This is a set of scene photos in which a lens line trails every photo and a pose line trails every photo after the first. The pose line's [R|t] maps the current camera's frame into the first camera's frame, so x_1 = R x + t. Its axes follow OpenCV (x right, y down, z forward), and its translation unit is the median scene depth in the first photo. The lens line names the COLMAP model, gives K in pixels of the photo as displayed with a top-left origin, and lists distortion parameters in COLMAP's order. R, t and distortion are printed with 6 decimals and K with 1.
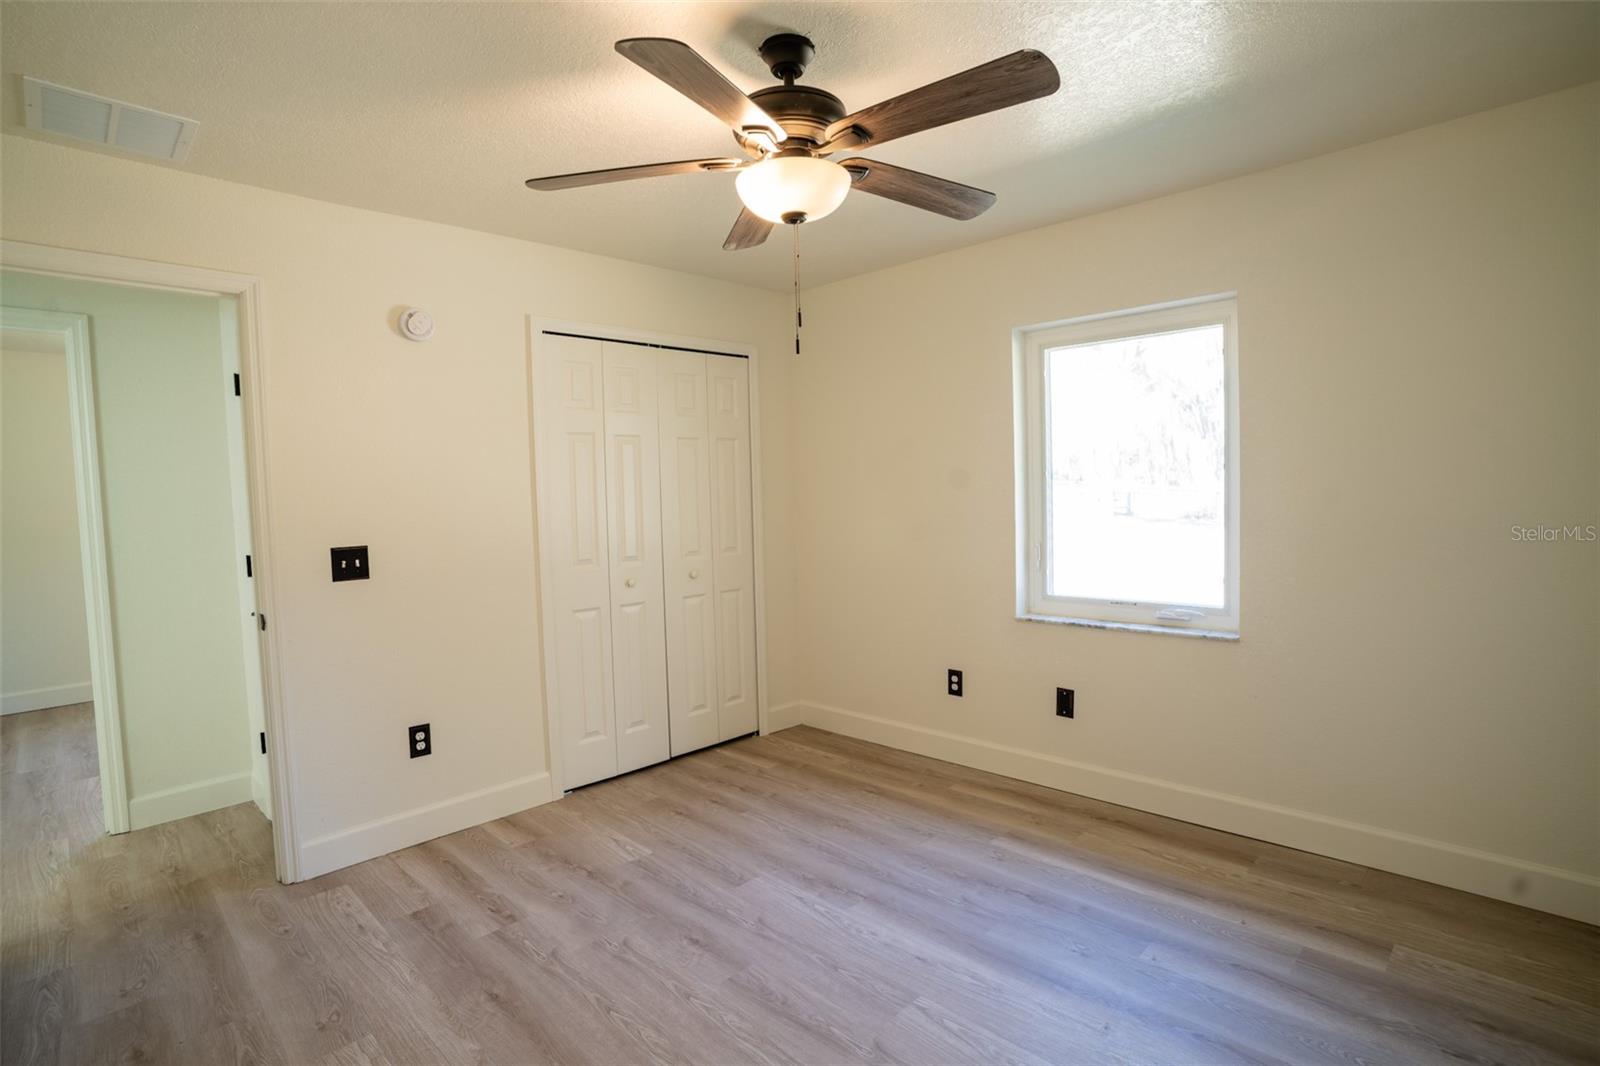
lens RADIAL K [[769.1, 0, 791.0], [0, 769.1, 537.2], [0, 0, 1]] dist [-0.040581, 0.029989]
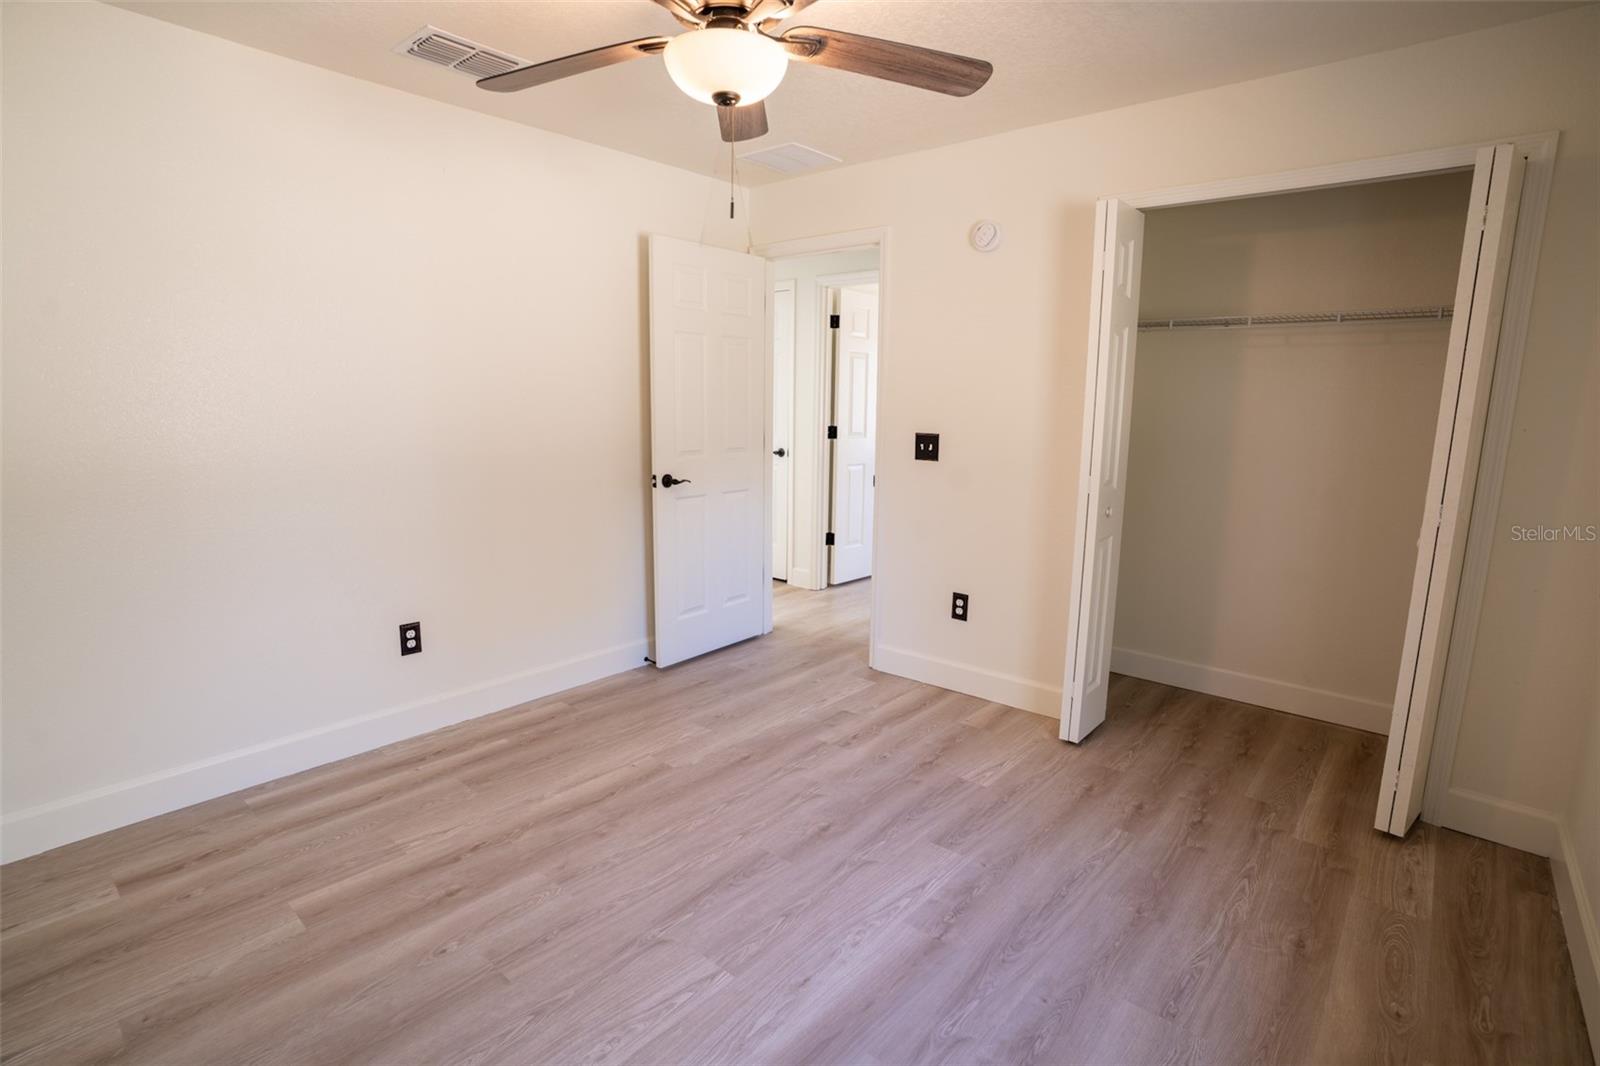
lens RADIAL K [[769.1, 0, 791.0], [0, 769.1, 537.2], [0, 0, 1]] dist [-0.040581, 0.029989]
pose [[0.090813, 0.199889, -0.975601, 0.660497], [-0.067865, 0.978614, 0.194189, -0.049787], [0.993553, 0.048574, 0.102436, 0.671251]]
